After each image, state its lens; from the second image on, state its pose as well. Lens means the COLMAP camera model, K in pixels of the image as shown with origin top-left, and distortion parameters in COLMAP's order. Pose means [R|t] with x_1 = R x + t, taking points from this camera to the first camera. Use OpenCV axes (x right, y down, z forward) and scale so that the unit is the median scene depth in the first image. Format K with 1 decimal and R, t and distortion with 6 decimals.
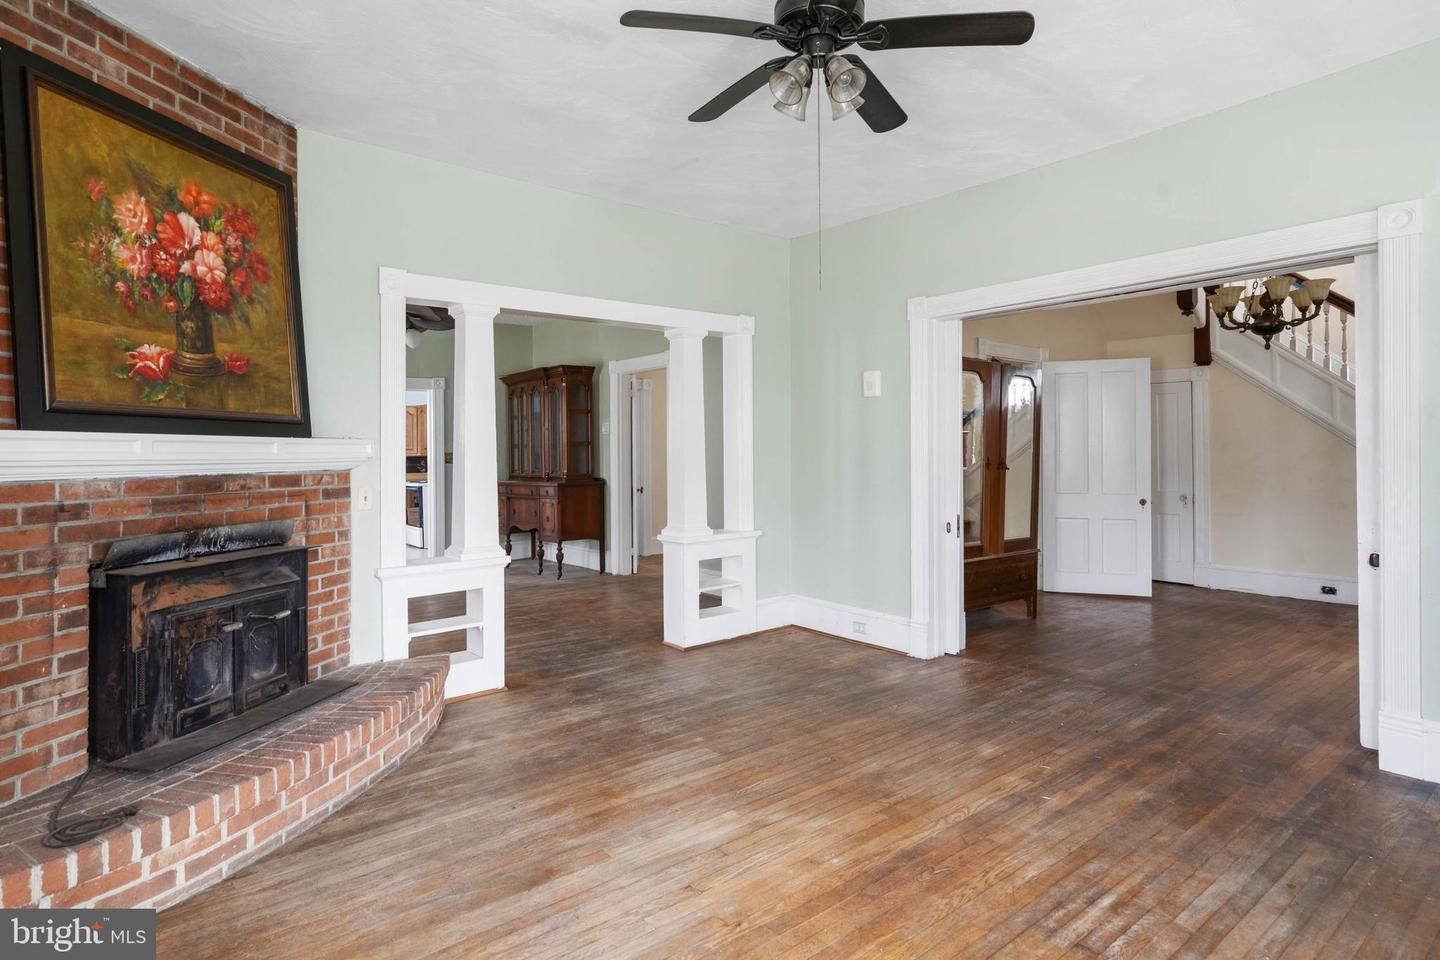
lens RADIAL K [[765.0, 0, 720.0], [0, 765.0, 480.0], [0, 0, 1]] dist [0.000501, 0.000394]
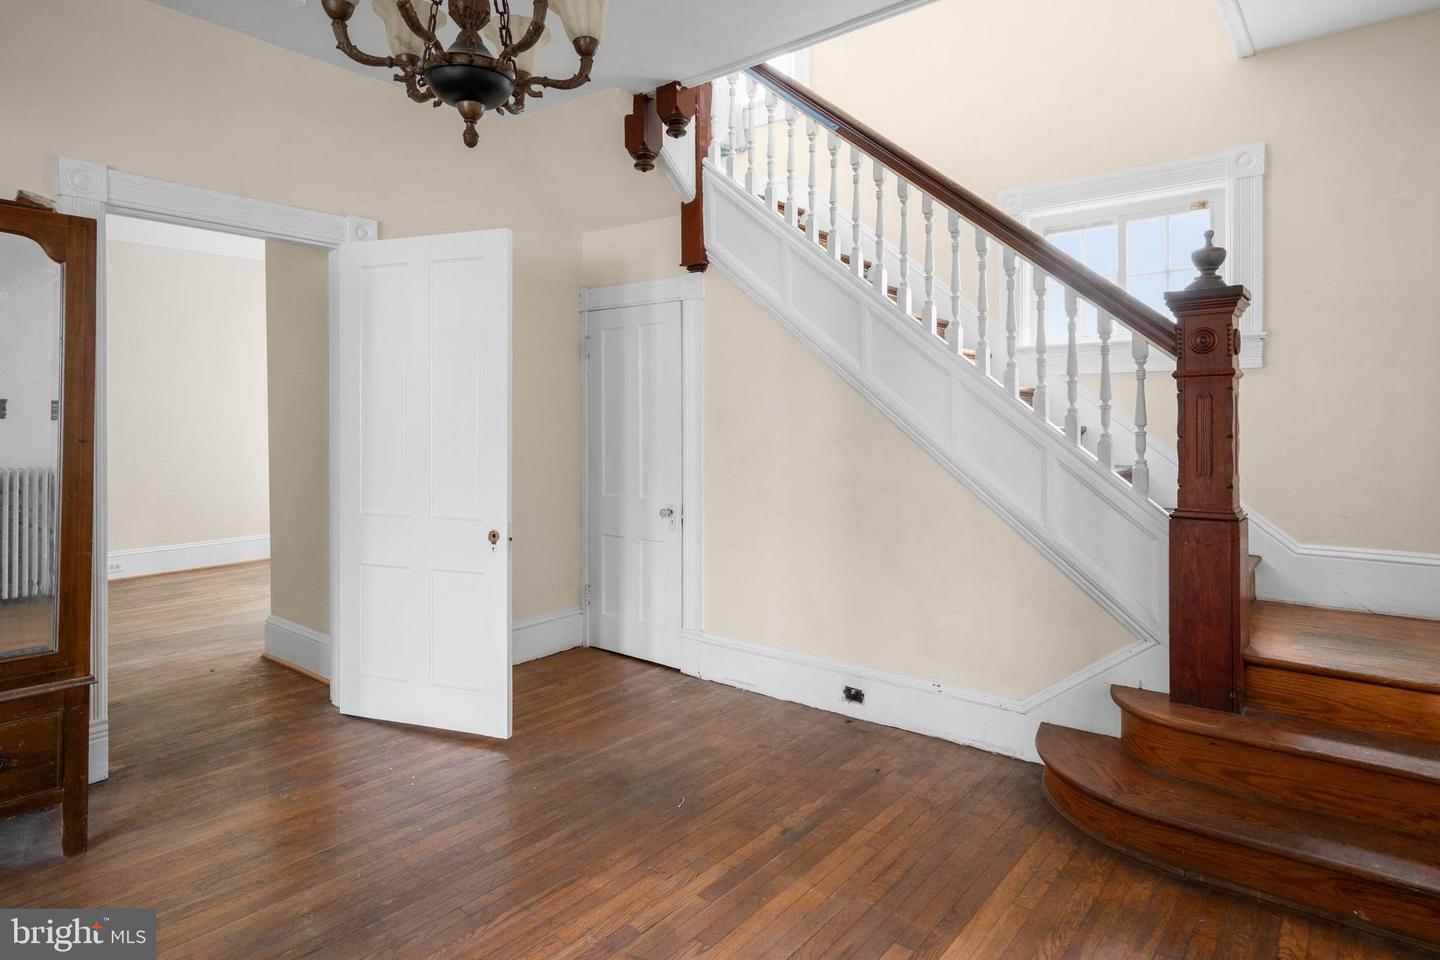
lens RADIAL K [[799.0, 0, 721.8], [0, 799.0, 431.3], [0, 0, 1]] dist [0.002100, -0.000198]
pose [[0.976319, 0.003347, 0.216309, 1.055526], [0.001435, 0.999758, -0.021944, -0.041903], [-0.216330, 0.021735, 0.976078, 0.867006]]
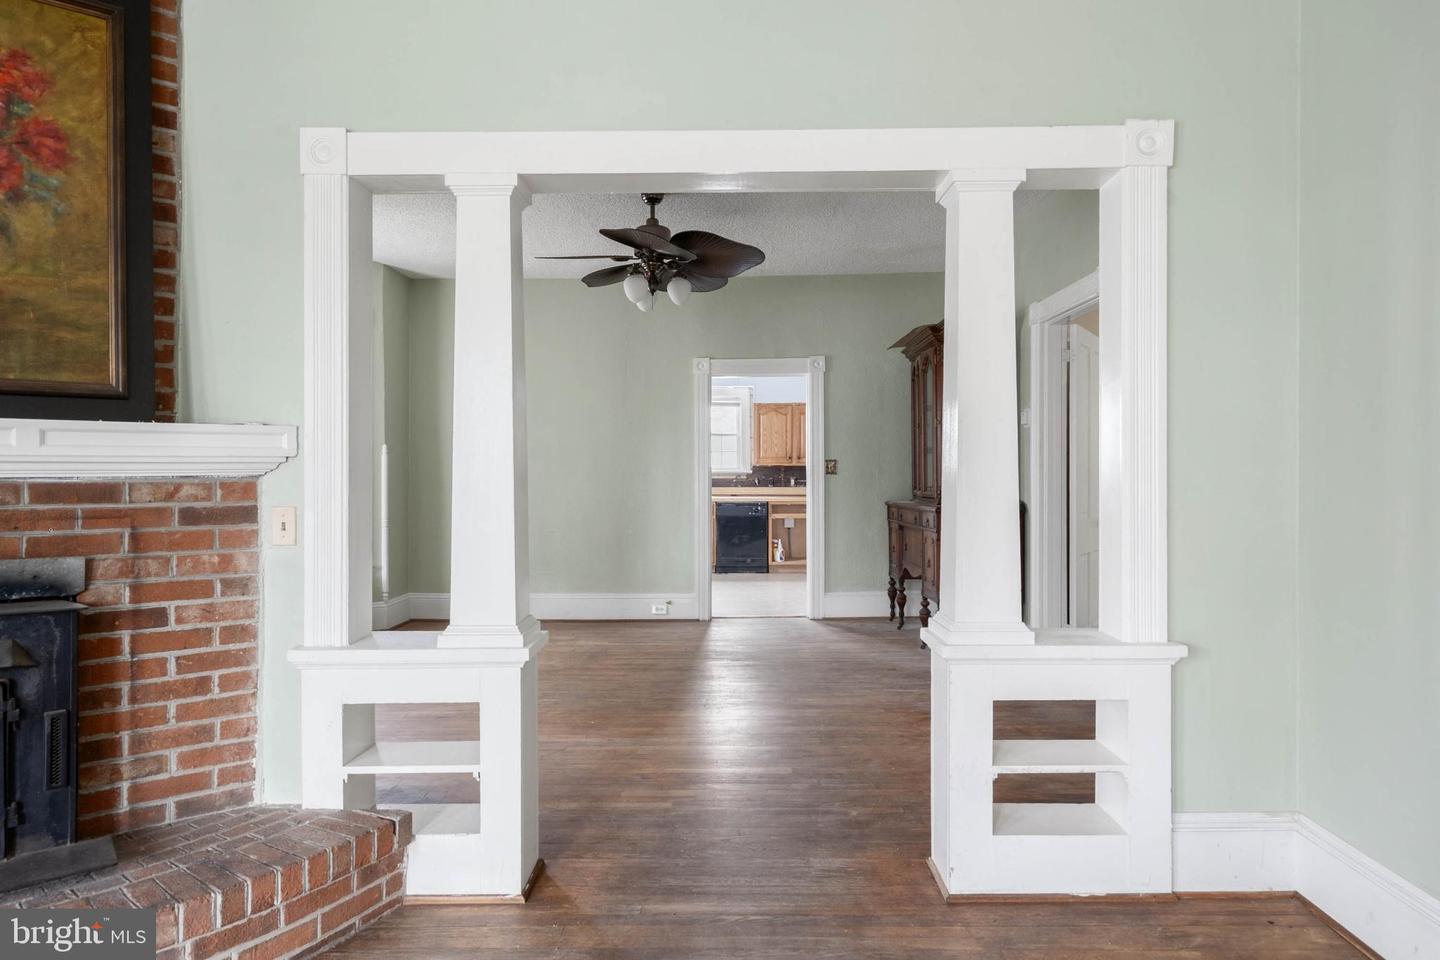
lens RADIAL K [[885.5, 0, 720.0], [0, 885.5, 480.0], [0, 0, 1]] dist [0.004044, 0.003495]
pose [[0.768365, 0.016892, -0.639789, 0.242891], [-0.028894, 0.999548, -0.008311, -0.016020], [0.639359, 0.024872, 0.768506, 0.716629]]
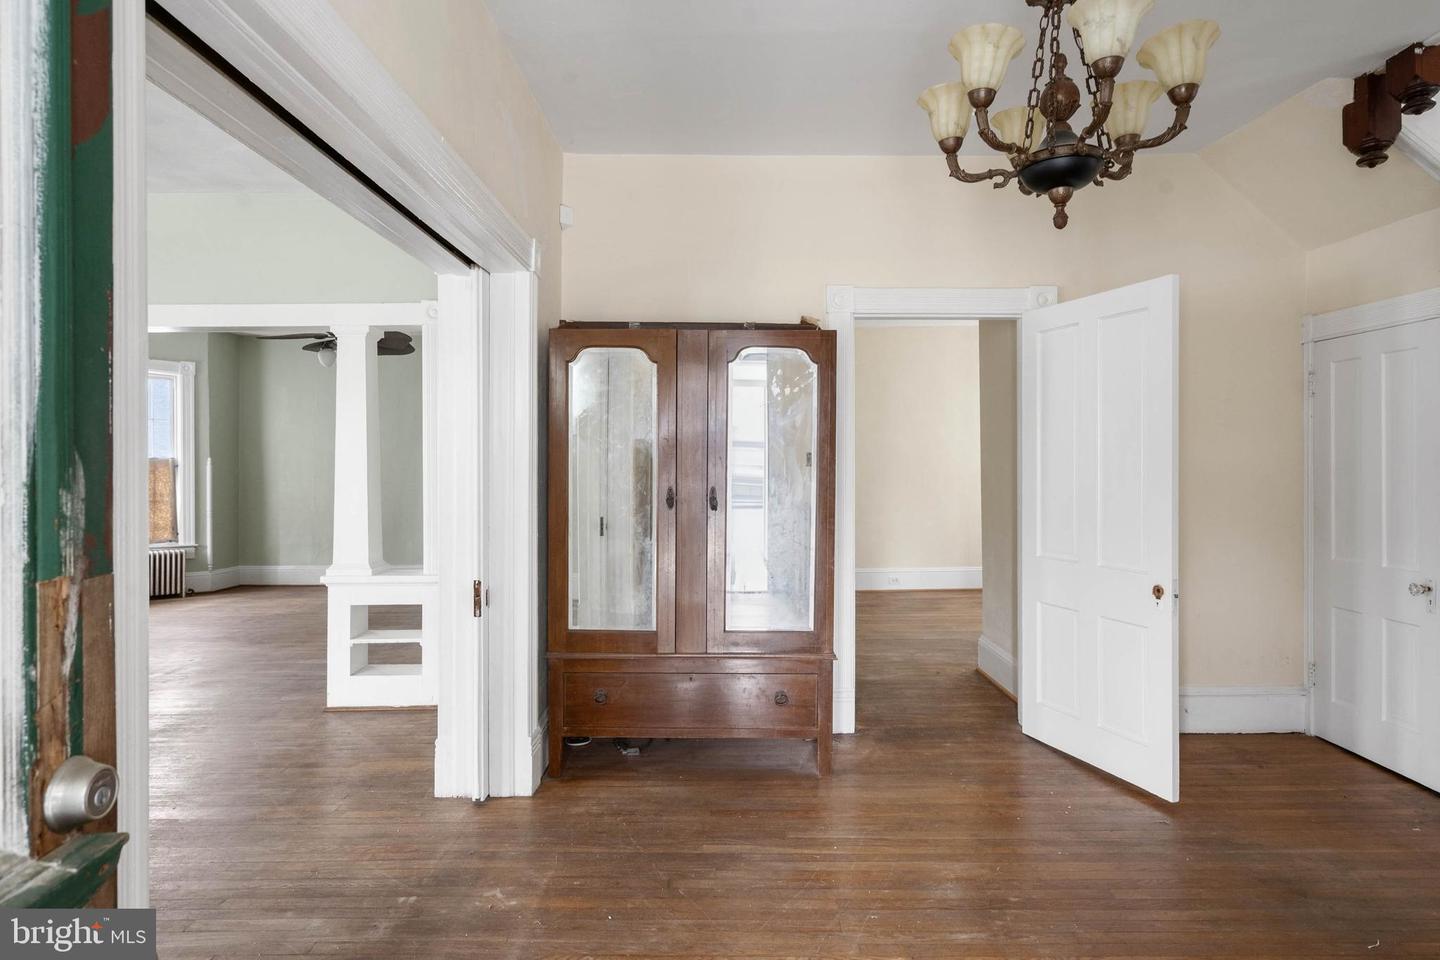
lens RADIAL K [[765.0, 0, 720.0], [0, 765.0, 480.0], [0, 0, 1]] dist [0.000501, 0.000394]
pose [[0.788565, 0.015338, -0.614760, 1.153969], [-0.023644, 0.999706, -0.005386, -0.052179], [0.614497, 0.018782, 0.788695, 0.833819]]
